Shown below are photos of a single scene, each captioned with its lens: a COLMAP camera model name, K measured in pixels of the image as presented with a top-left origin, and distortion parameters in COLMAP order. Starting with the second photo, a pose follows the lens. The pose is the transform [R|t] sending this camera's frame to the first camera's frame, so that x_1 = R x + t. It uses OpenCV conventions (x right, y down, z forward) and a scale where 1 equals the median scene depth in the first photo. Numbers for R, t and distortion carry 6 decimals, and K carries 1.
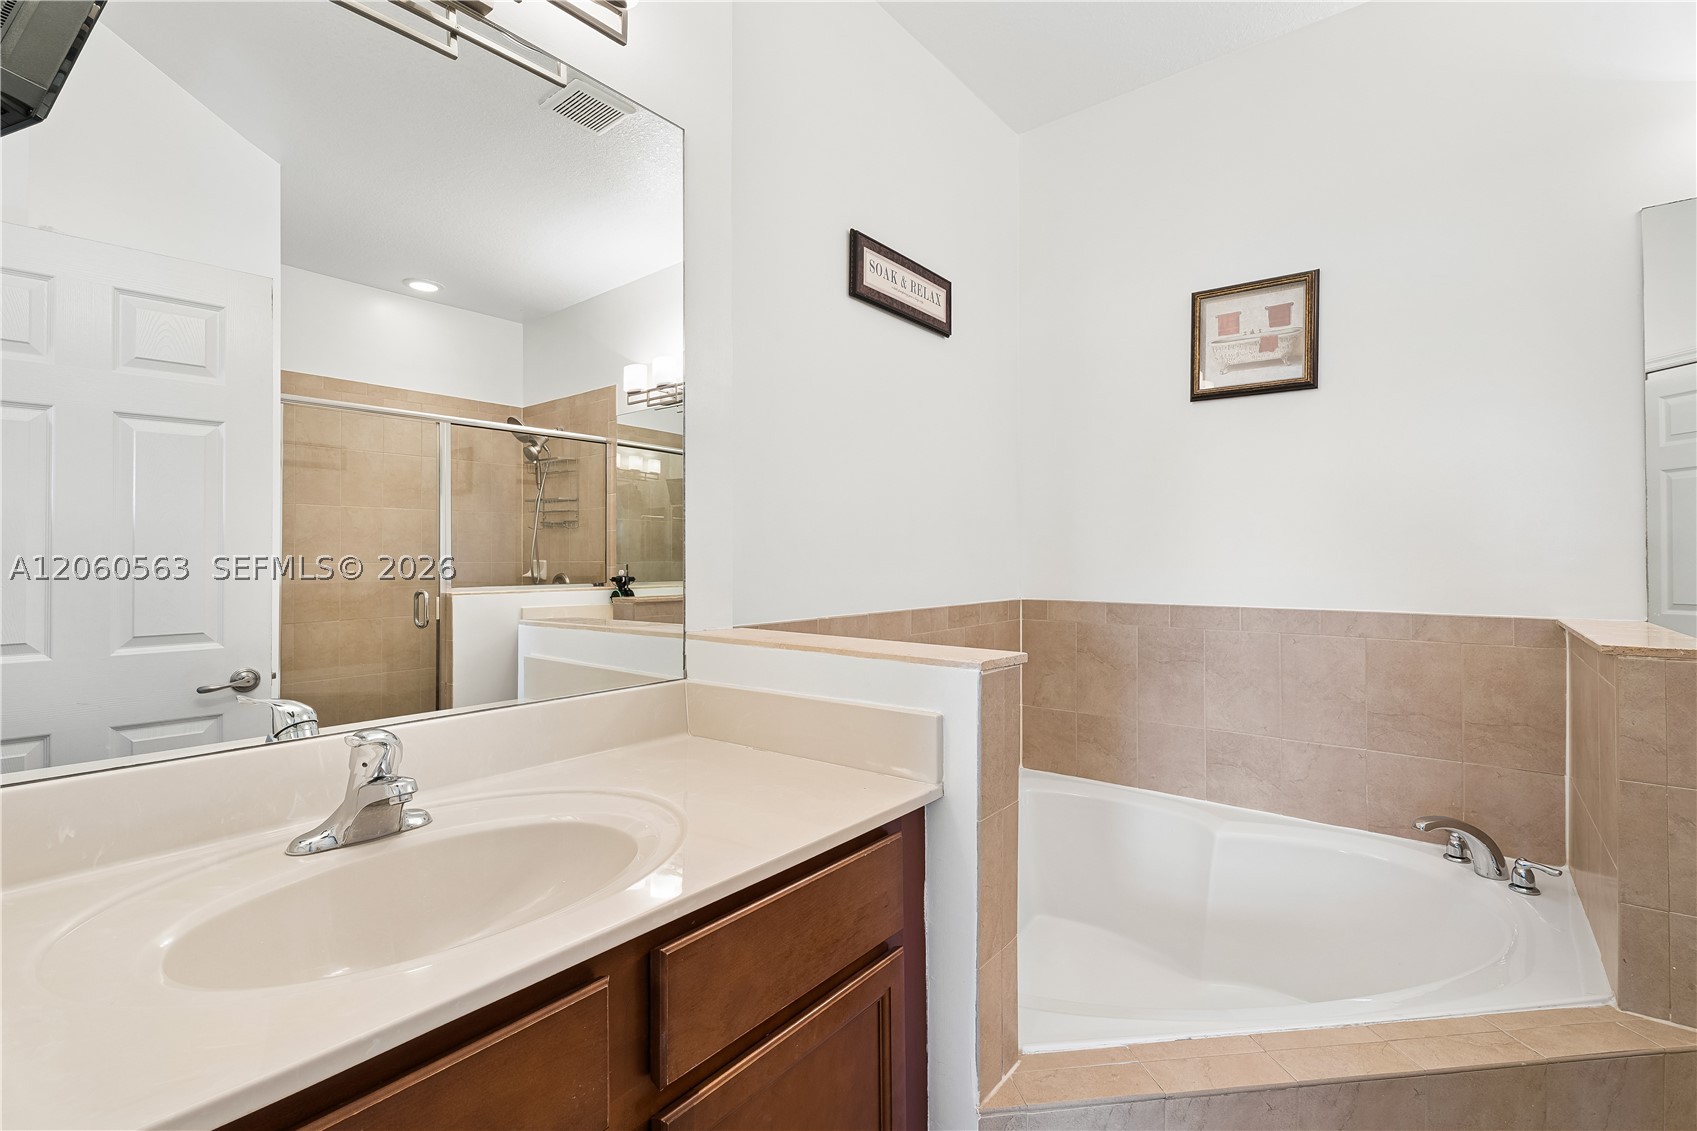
lens RADIAL K [[760.5, 0, 803.0], [0, 760.5, 550.7], [0, 0, 1]] dist [0.006324, -0.002110]
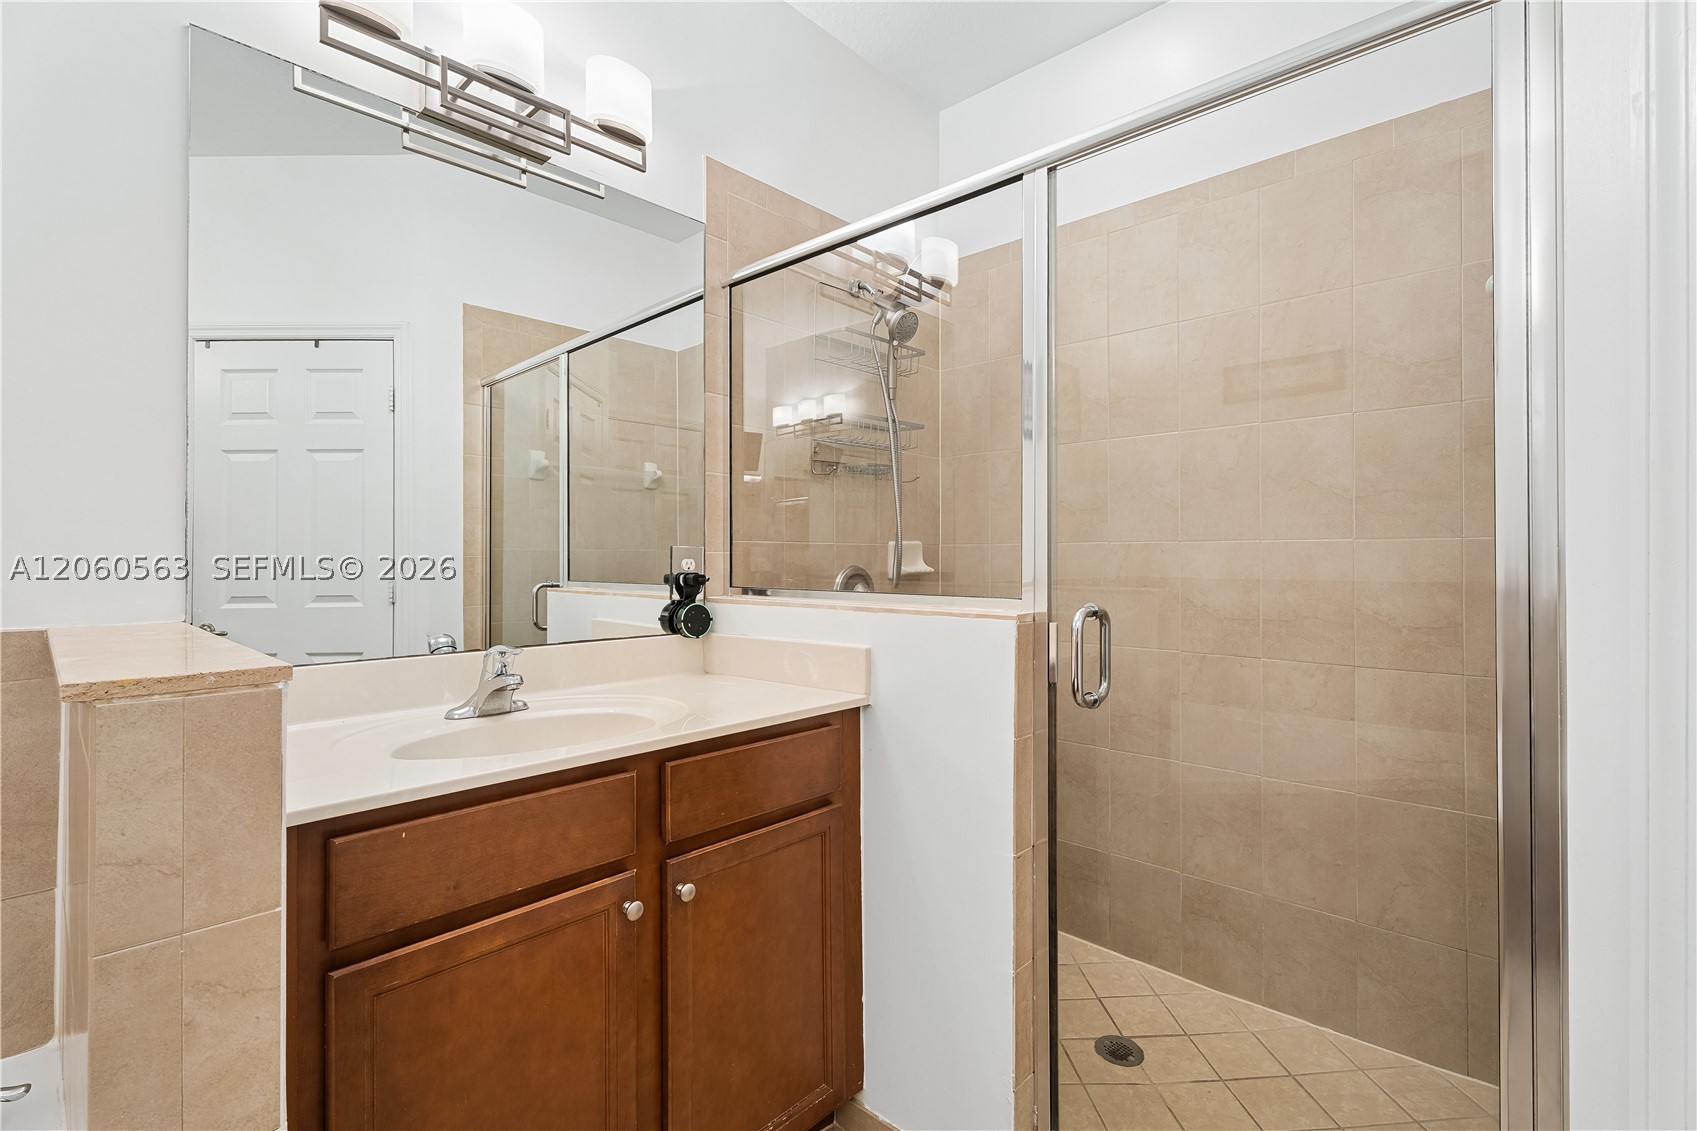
lens RADIAL K [[760.5, 0, 820.5], [0, 760.5, 553.4], [0, 0, 1]] dist [0.006324, -0.002110]
pose [[0.060534, 0.004385, 0.998156, 0.390109], [-0.006659, 0.999970, -0.003990, 0.026078], [-0.998144, -0.006405, 0.060562, 0.327974]]
